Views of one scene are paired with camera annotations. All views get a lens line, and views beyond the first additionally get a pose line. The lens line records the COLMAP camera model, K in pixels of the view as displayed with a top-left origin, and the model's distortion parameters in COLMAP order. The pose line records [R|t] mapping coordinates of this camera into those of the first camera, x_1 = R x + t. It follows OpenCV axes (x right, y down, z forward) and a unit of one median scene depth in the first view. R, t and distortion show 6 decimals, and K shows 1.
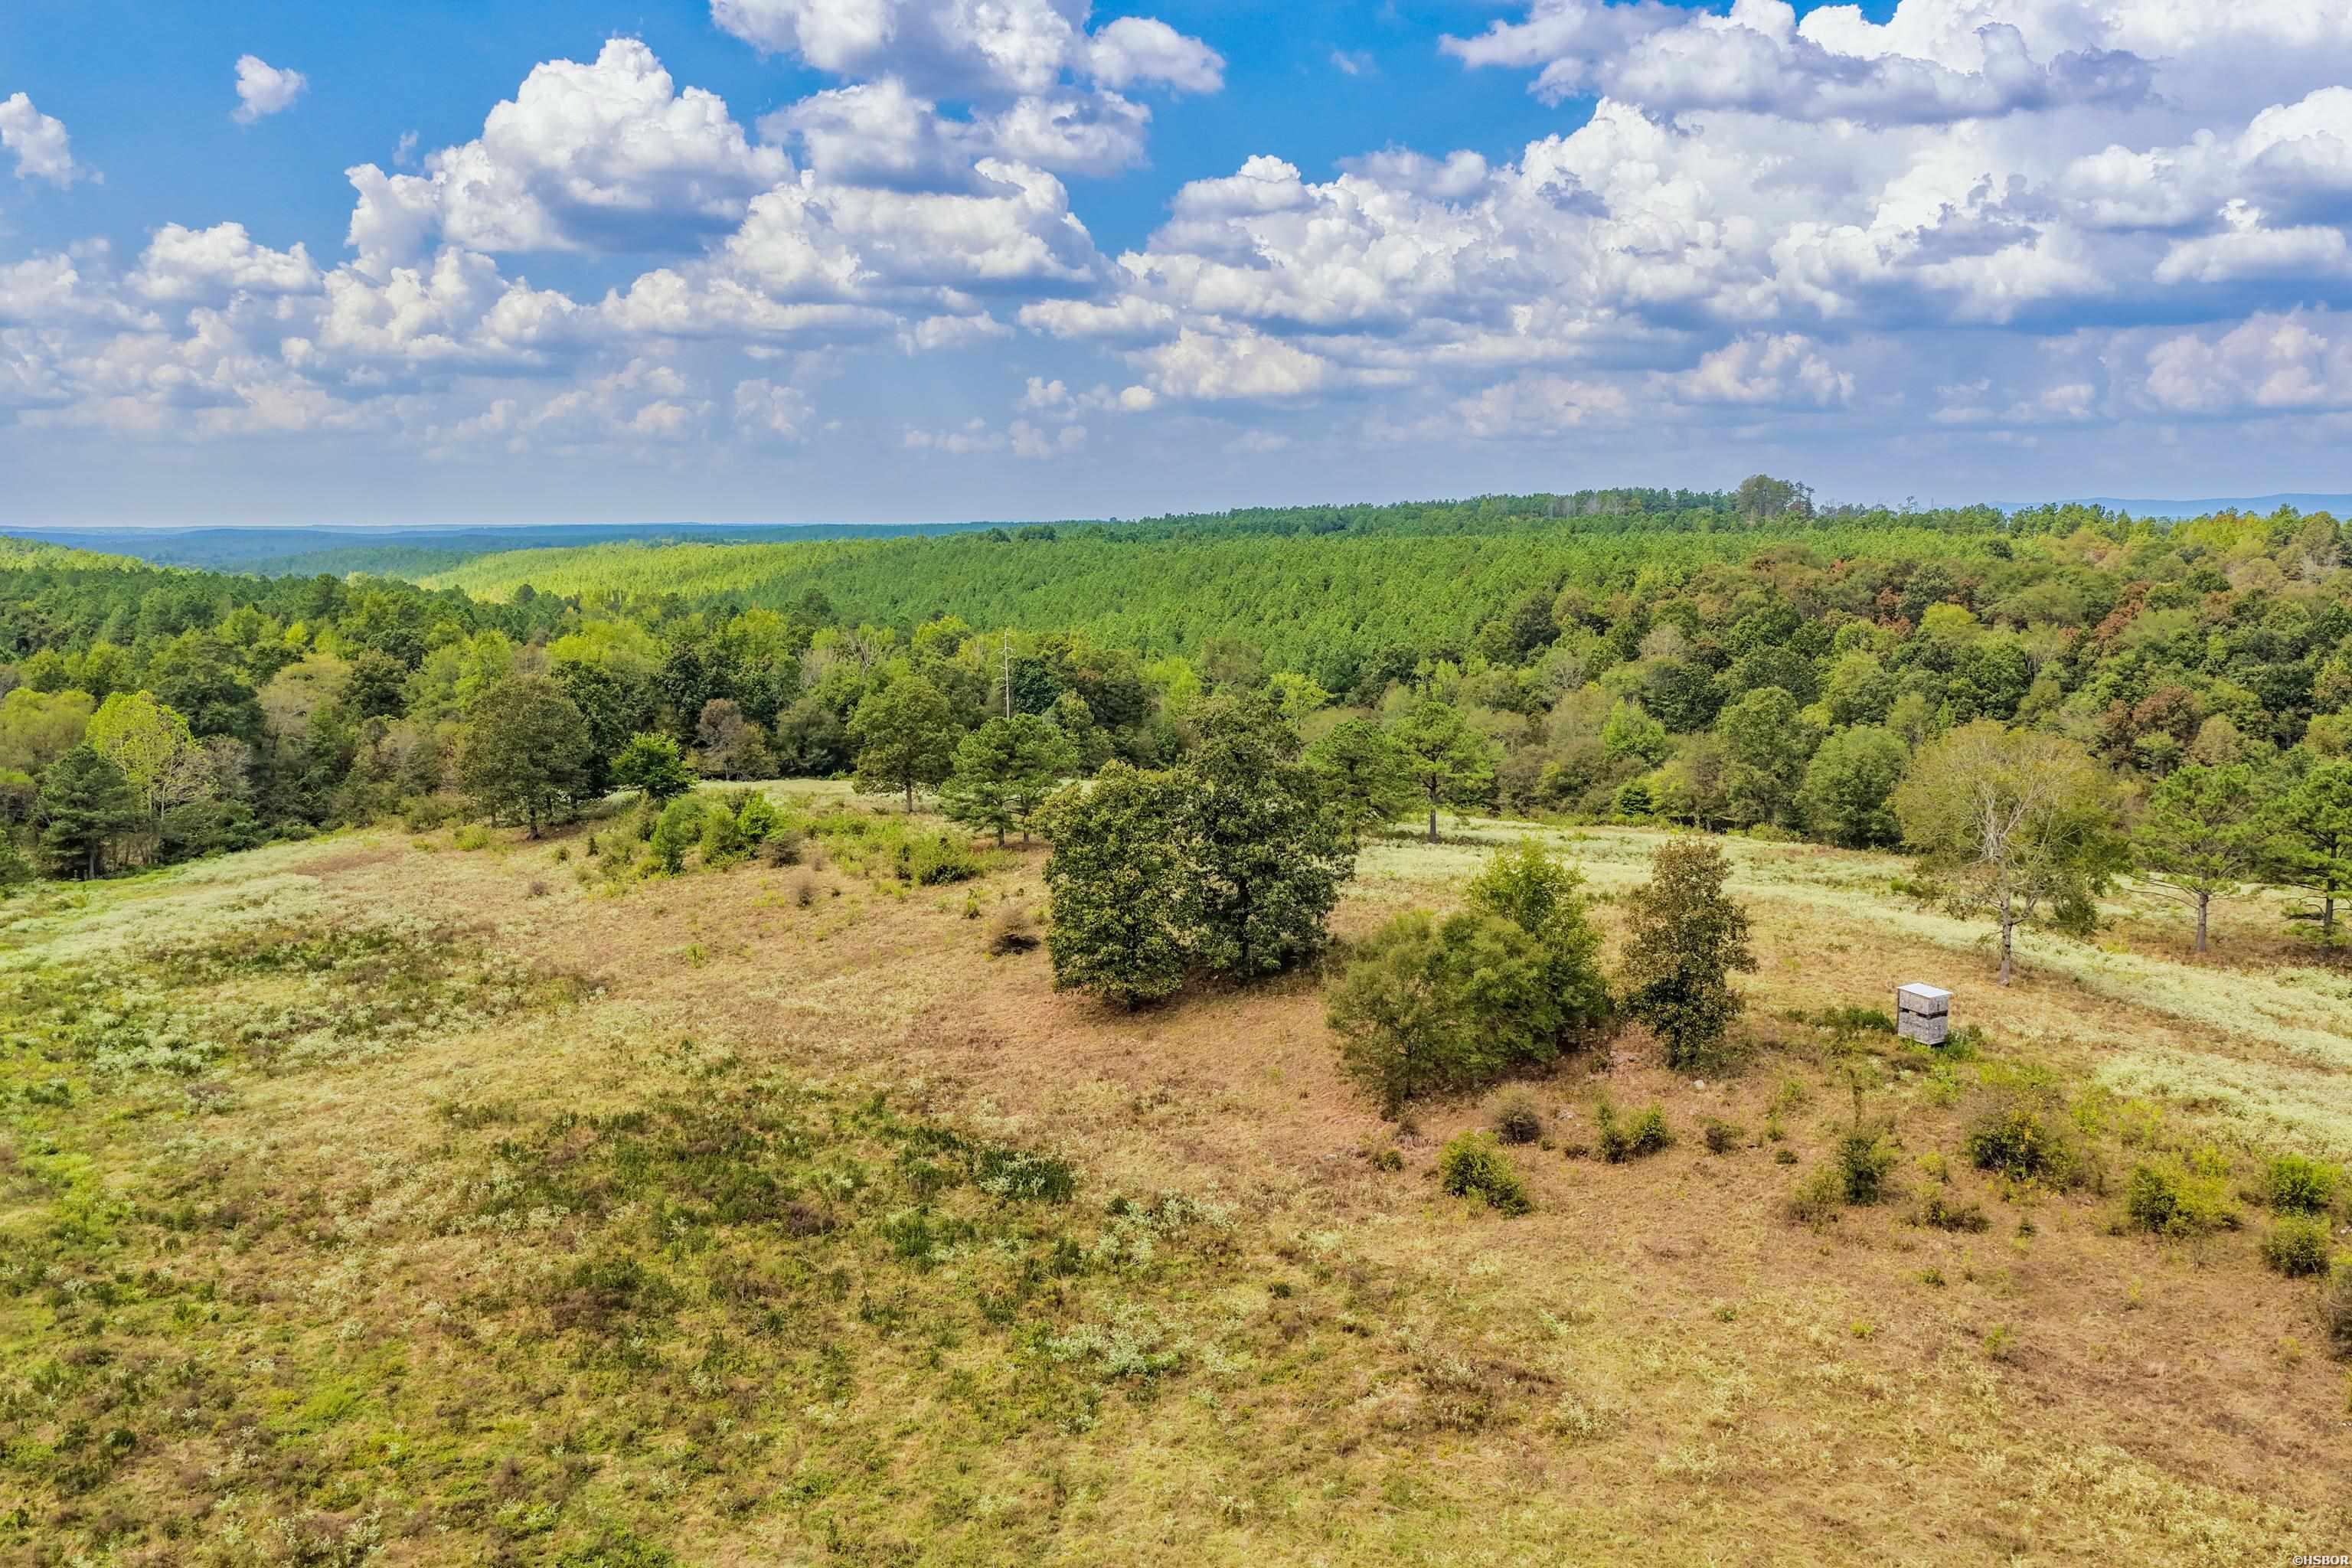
lens RADIAL K [[1953.8, 0, 1238.2], [0, 1953.8, 795.8], [0, 0, 1]] dist [-0.013192, 0.040306]
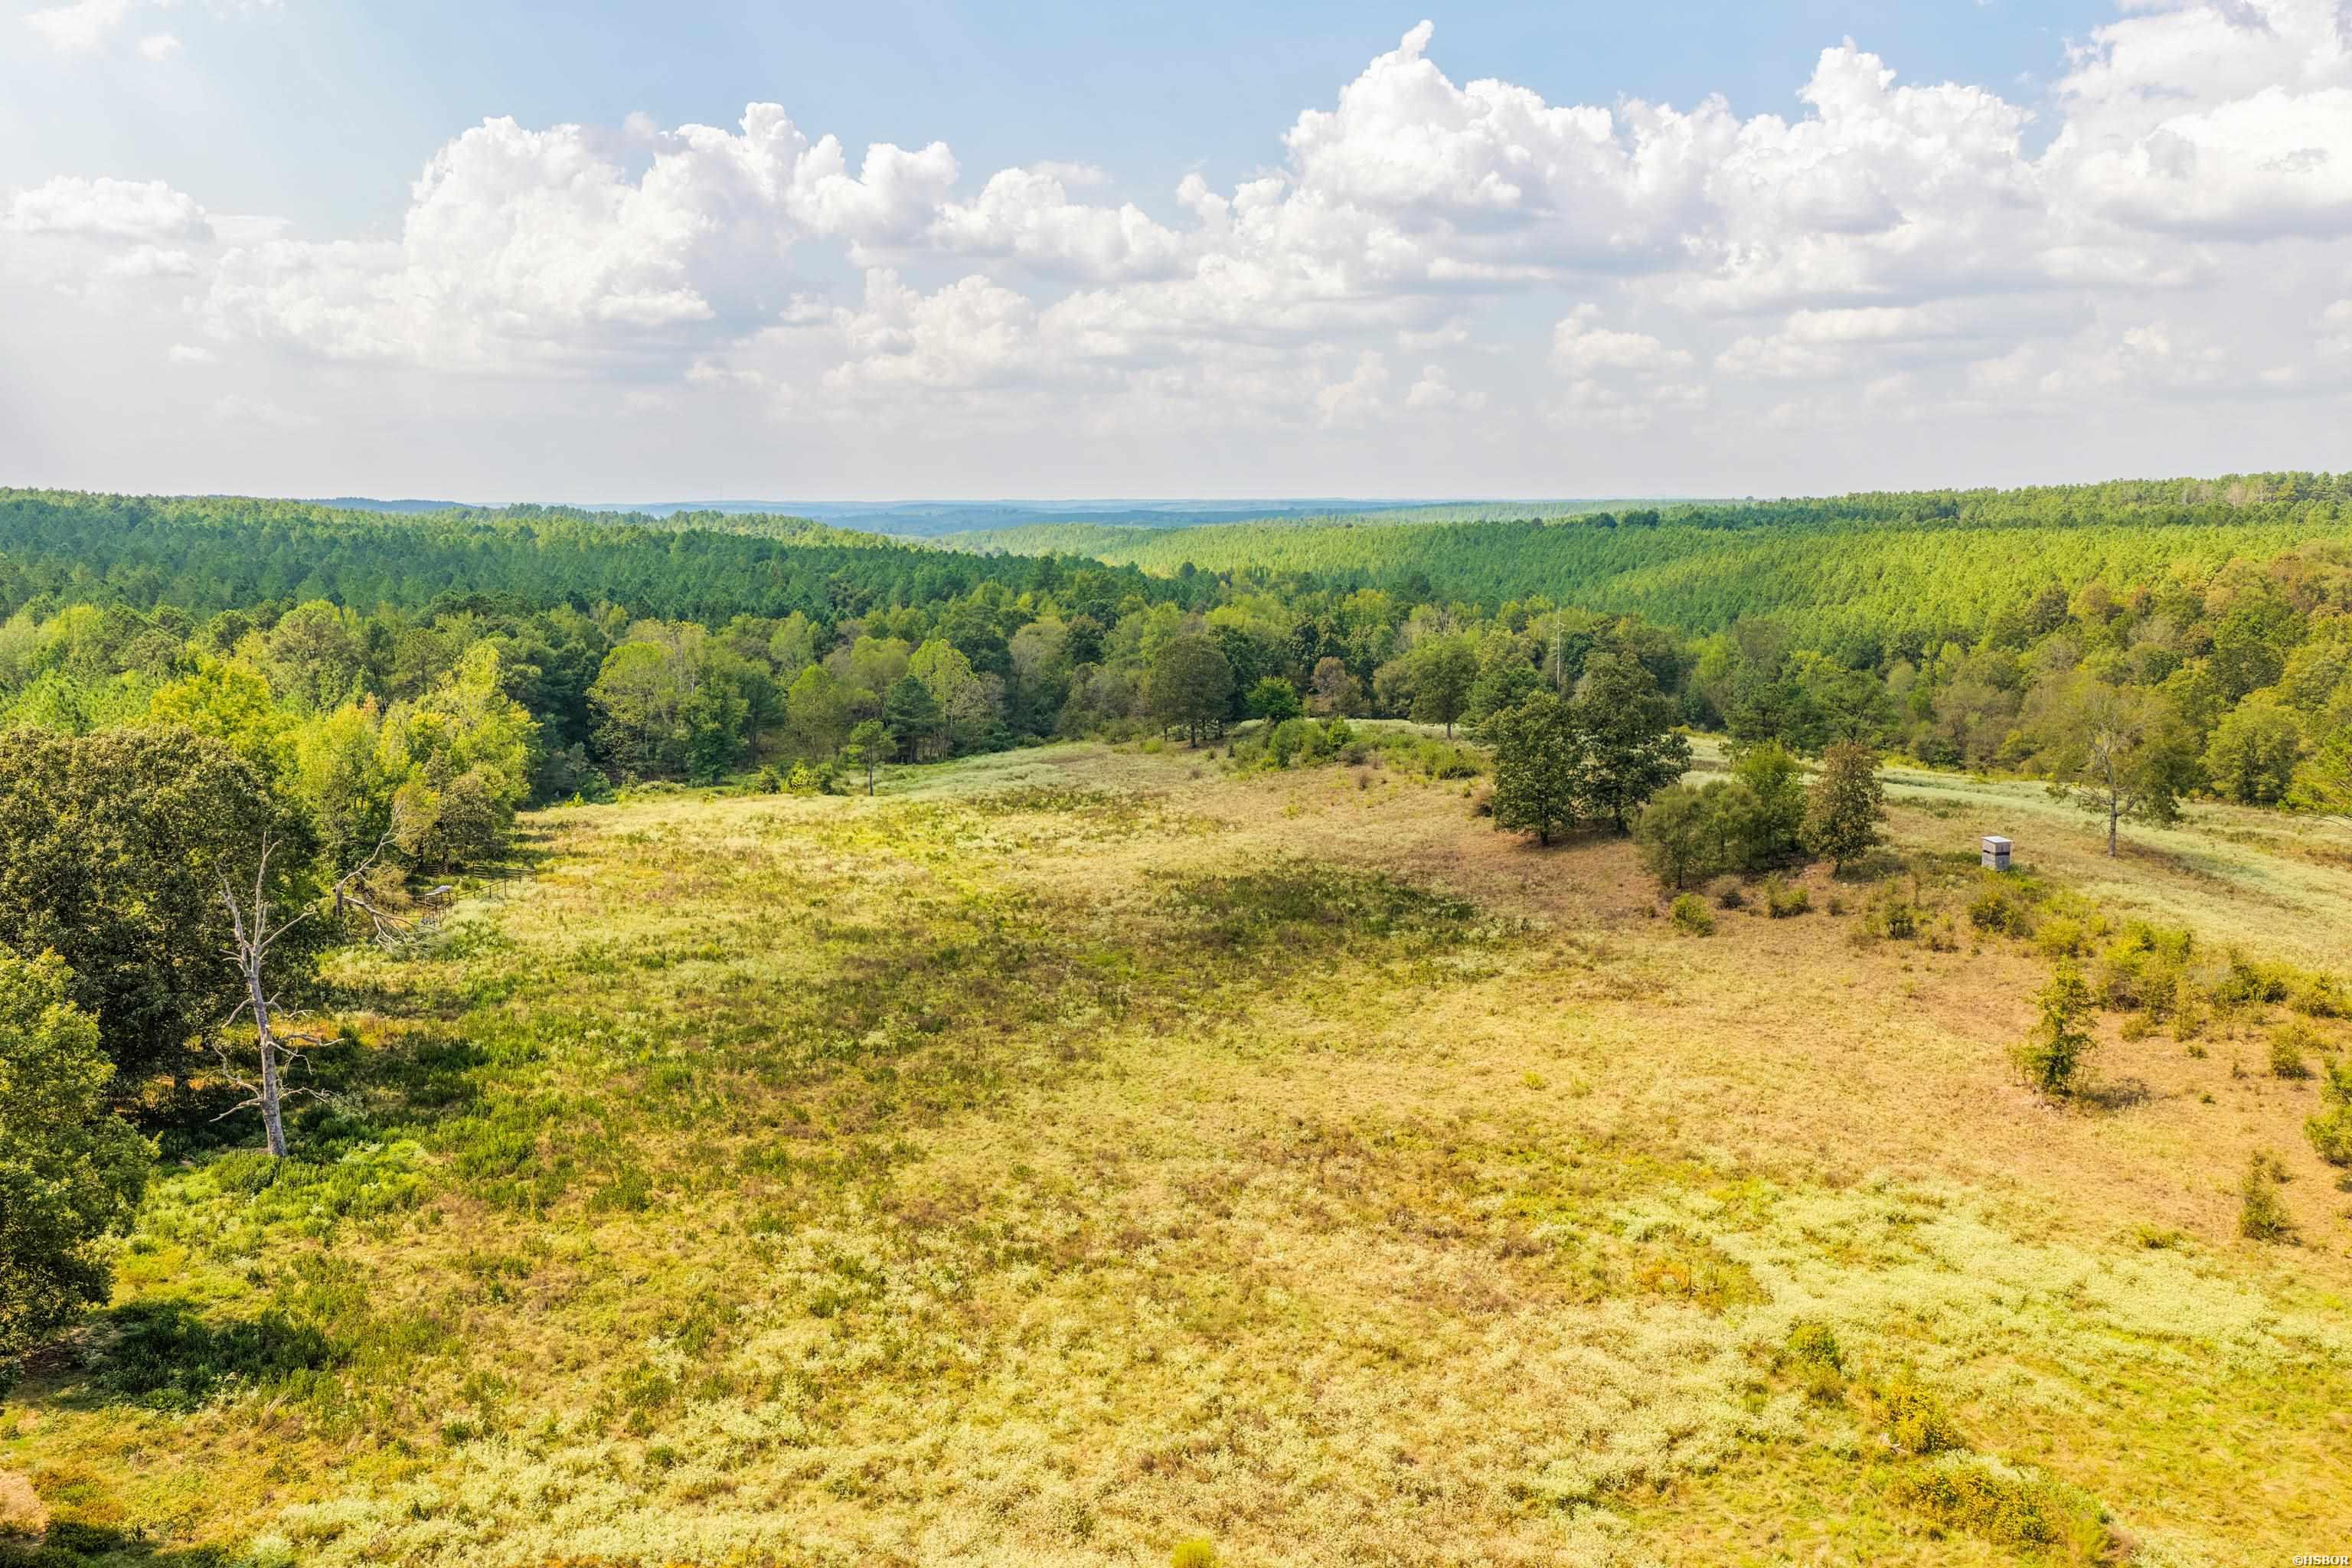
lens RADIAL K [[1953.8, 0, 1211.4], [0, 1953.8, 792.1], [0, 0, 1]] dist [-0.013192, 0.040306]
pose [[0.944647, 0.049355, -0.324356, 0.118210], [-0.046249, 0.998780, 0.017281, 0.029027], [0.324813, -0.001324, 0.945777, -0.349589]]
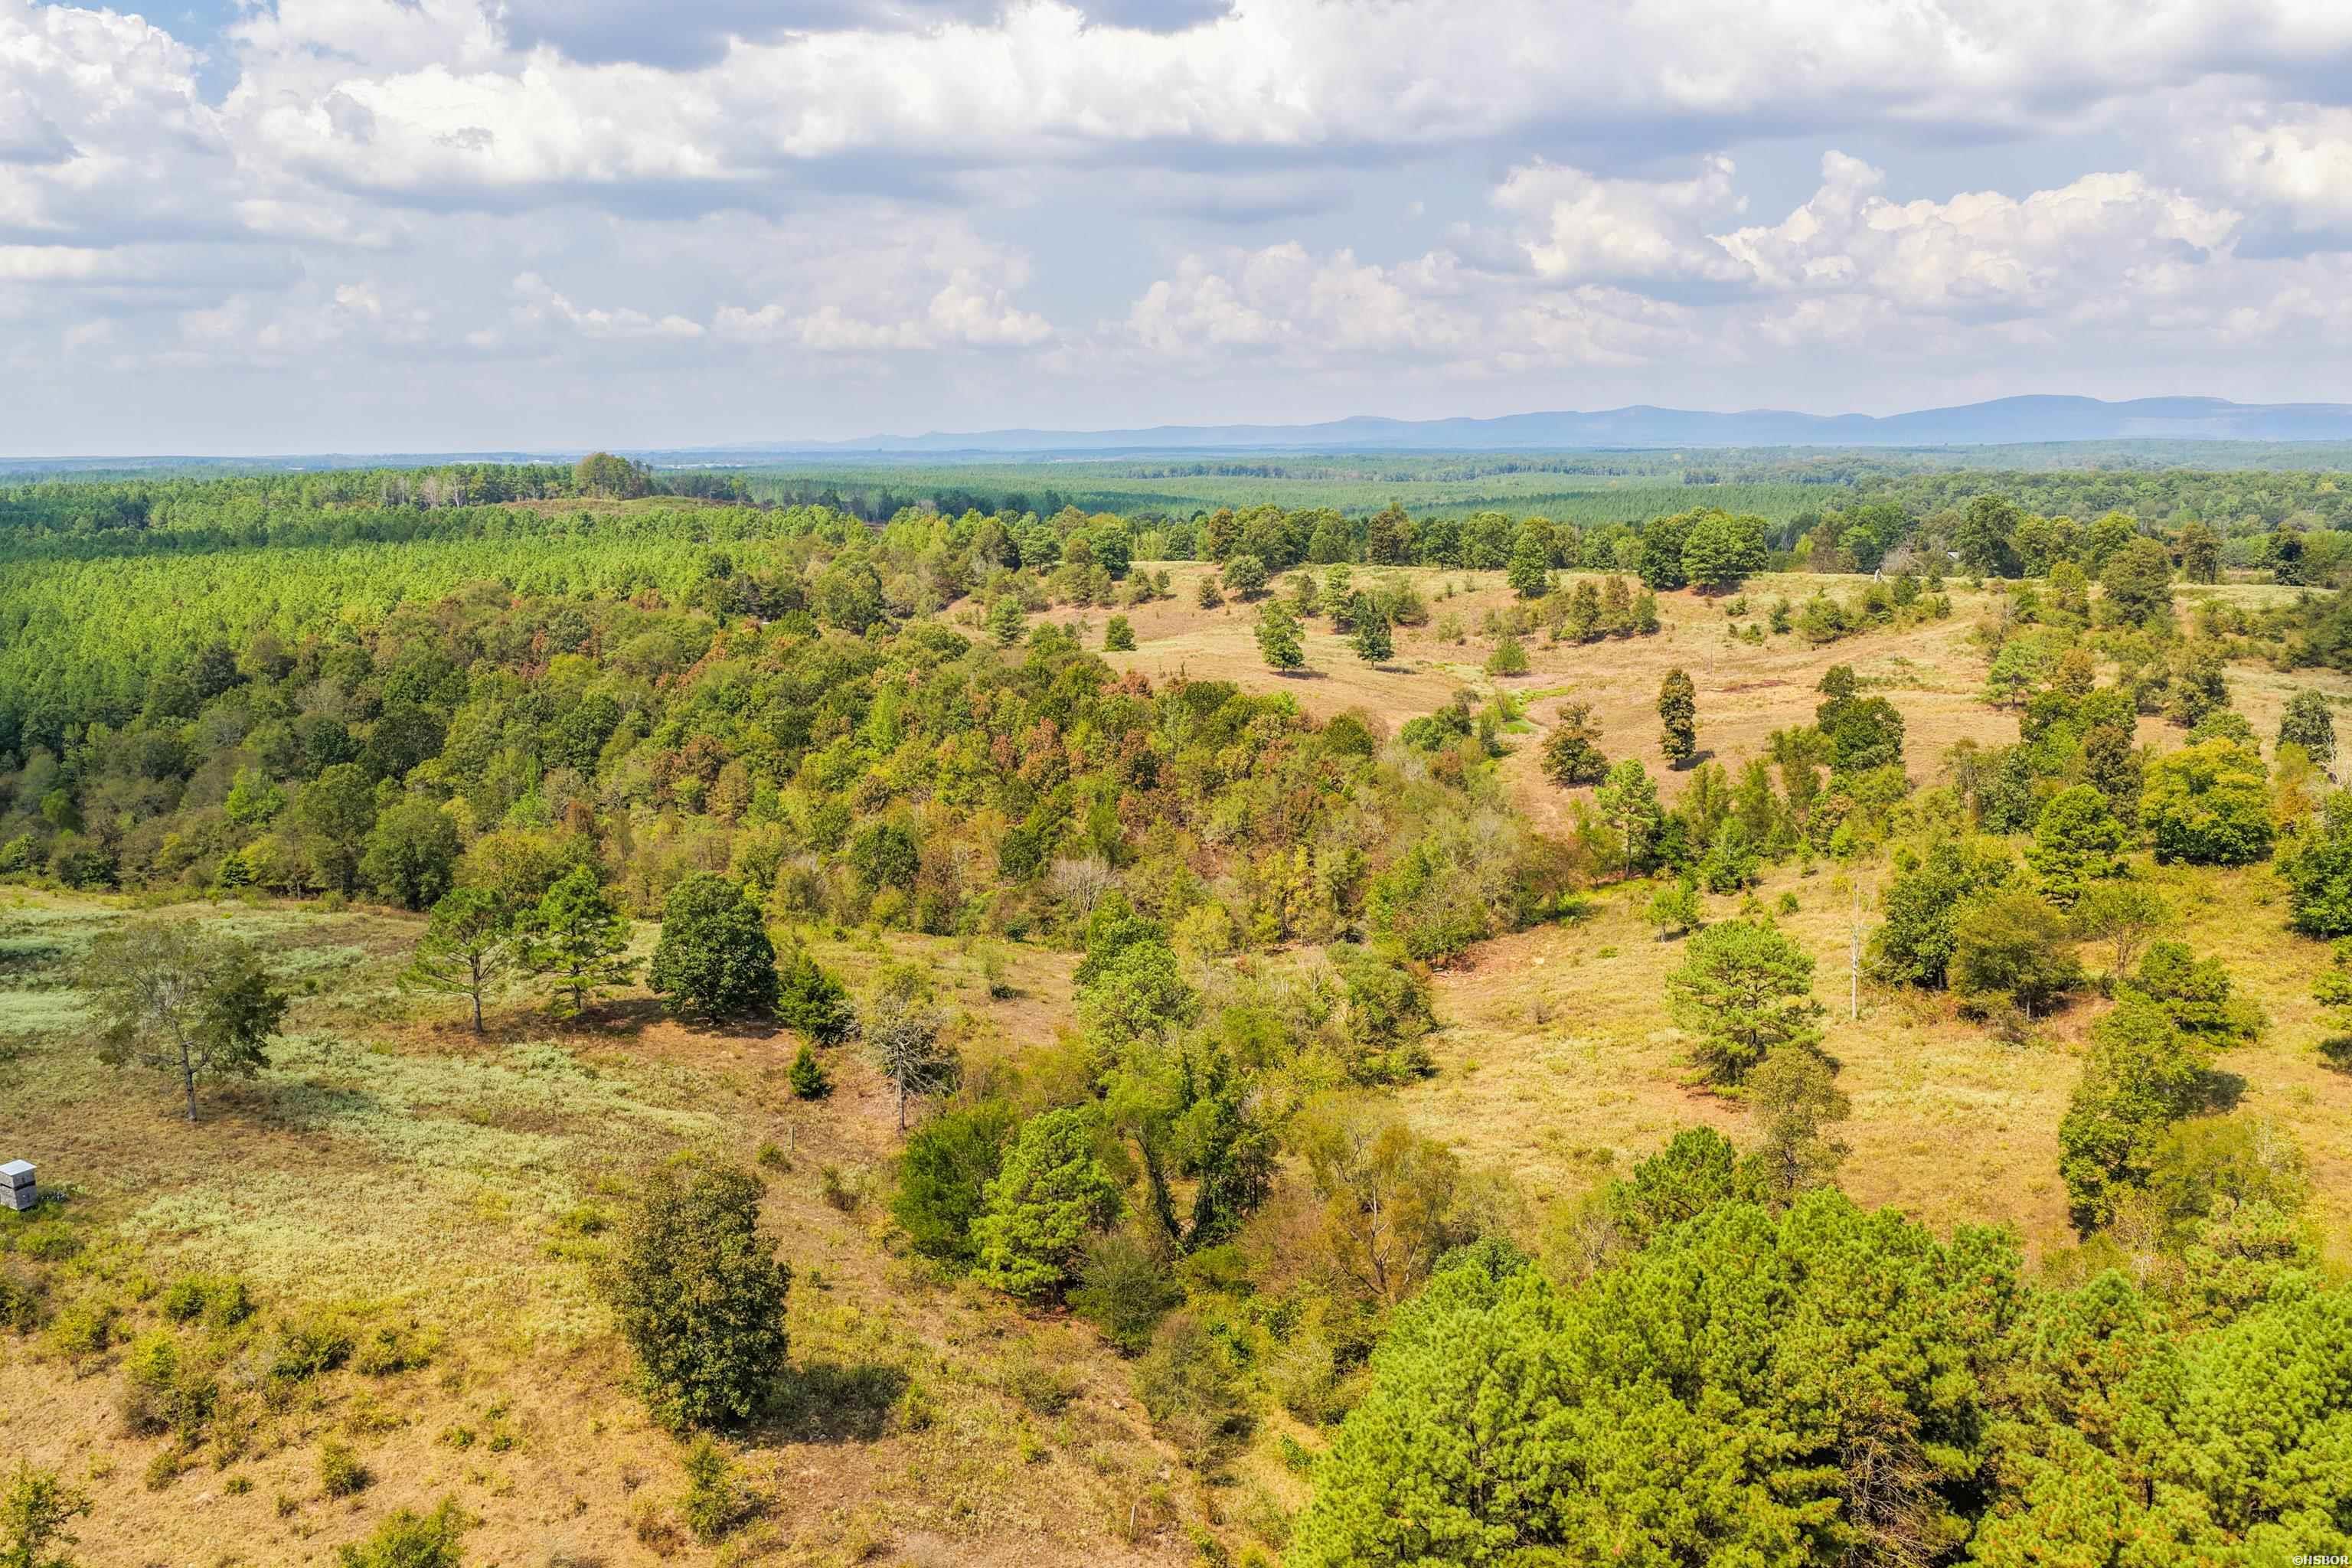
lens RADIAL K [[1953.8, 0, 1184.5], [0, 1953.8, 787.3], [0, 0, 1]] dist [-0.013192, 0.040306]
pose [[0.879755, -0.090447, 0.466745, 0.205721], [0.077170, 0.995884, 0.047530, -0.067638], [-0.469123, -0.005796, 0.883114, -0.223110]]
